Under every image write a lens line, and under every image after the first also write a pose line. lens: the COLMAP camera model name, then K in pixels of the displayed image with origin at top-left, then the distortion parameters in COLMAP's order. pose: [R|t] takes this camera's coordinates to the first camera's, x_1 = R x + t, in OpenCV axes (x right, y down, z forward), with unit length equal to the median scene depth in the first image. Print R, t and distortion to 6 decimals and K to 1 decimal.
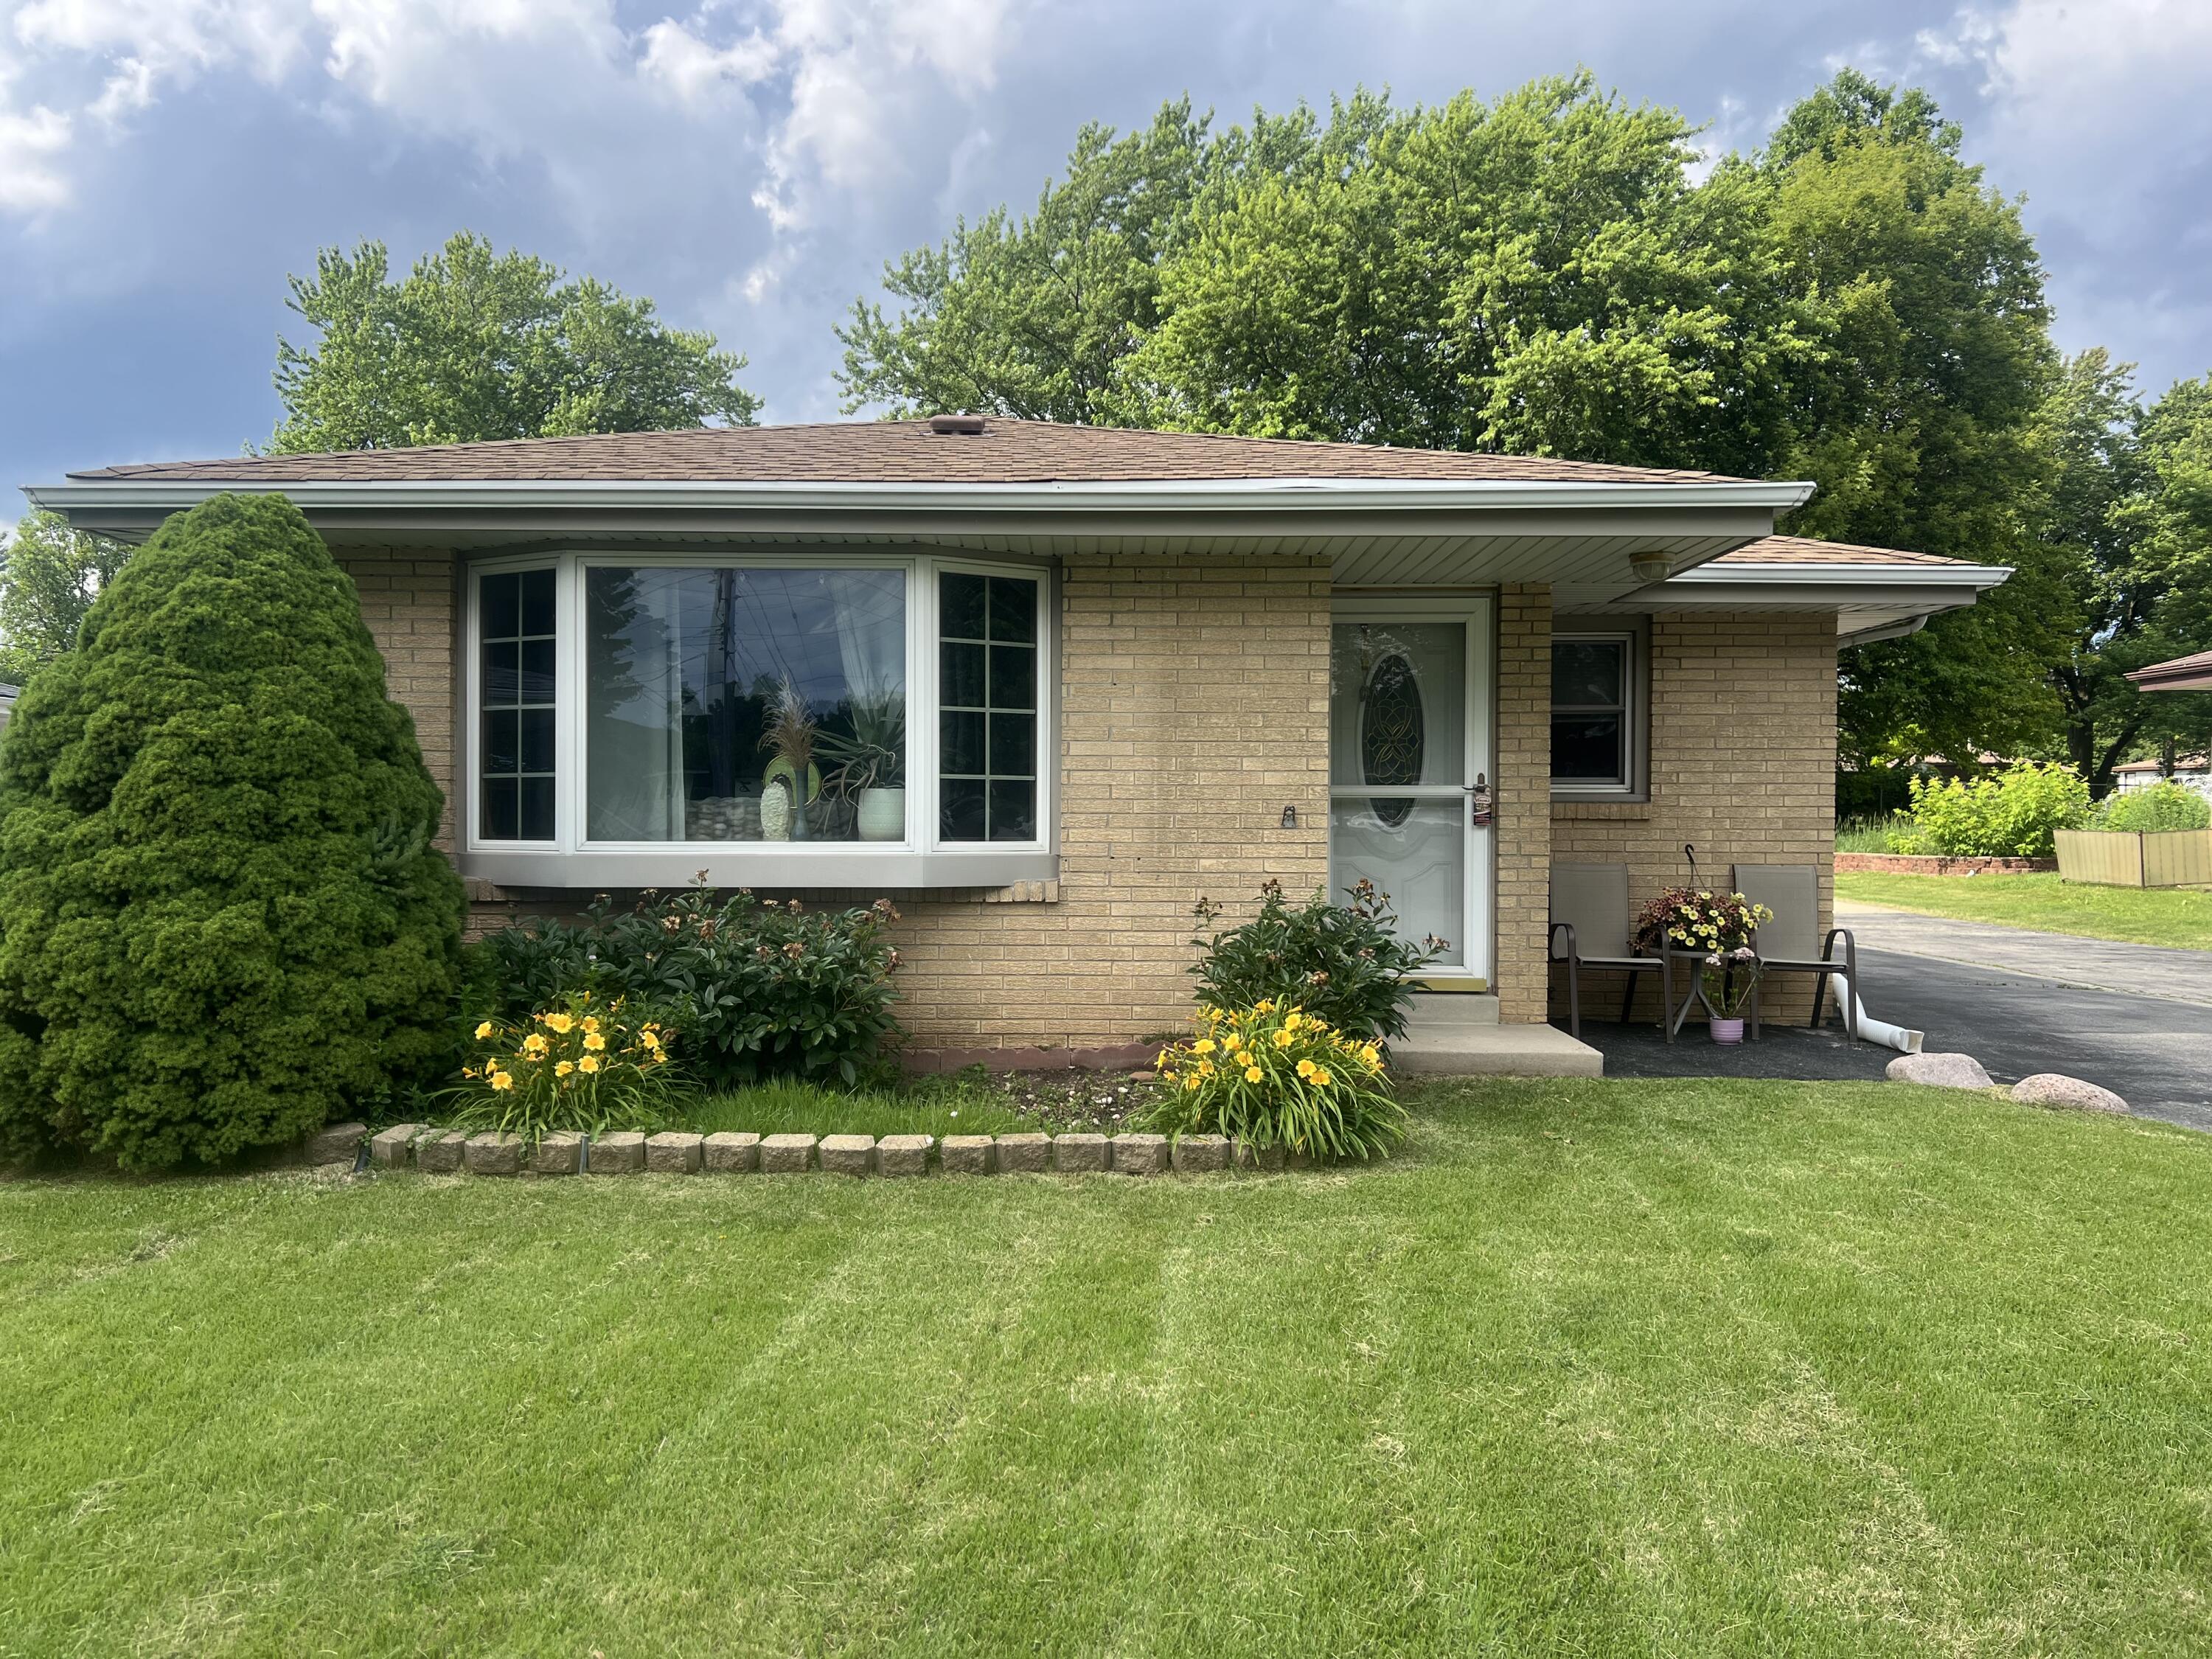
lens RADIAL K [[1672.1, 0, 1104.3], [0, 1672.1, 821.5], [0, 0, 1]] dist [0.008813, -0.005396]
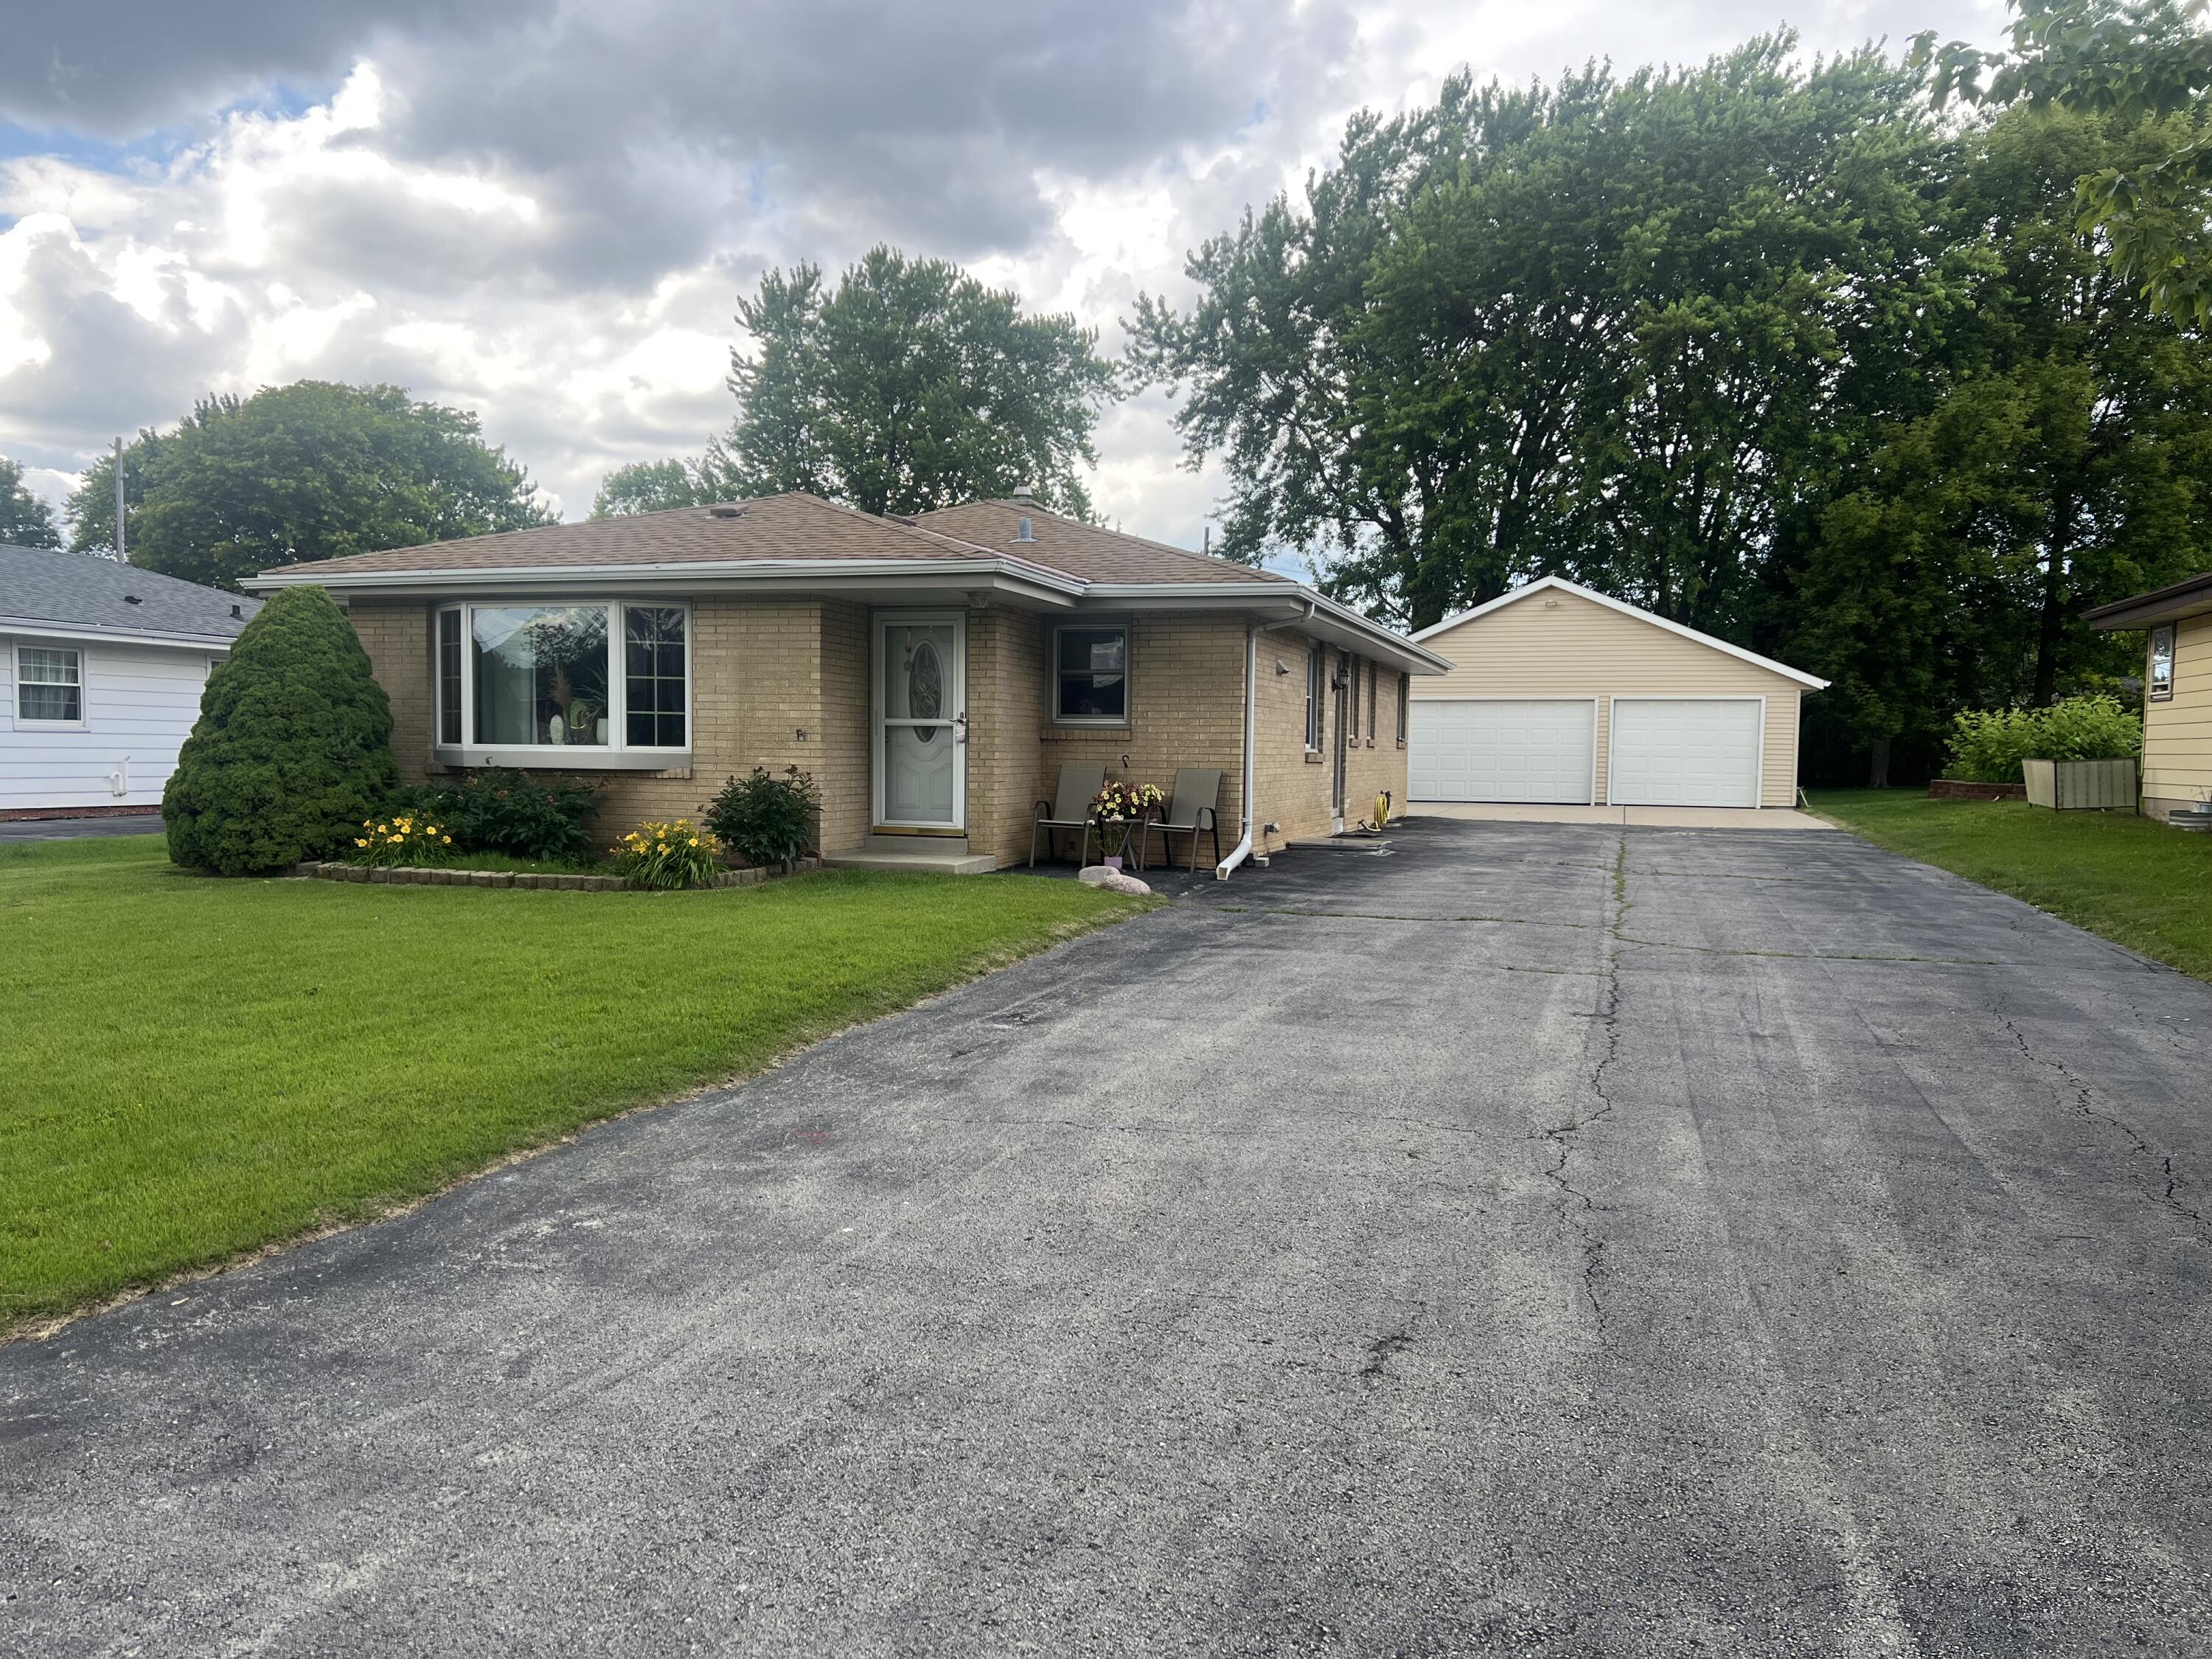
lens RADIAL K [[1672.1, 0, 1108.0], [0, 1672.1, 837.7], [0, 0, 1]] dist [0.008813, -0.005396]
pose [[0.952263, 0.025504, -0.304212, 1.209250], [-0.009293, 0.998464, 0.054618, 0.008058], [0.305138, -0.049184, 0.951037, -0.816821]]
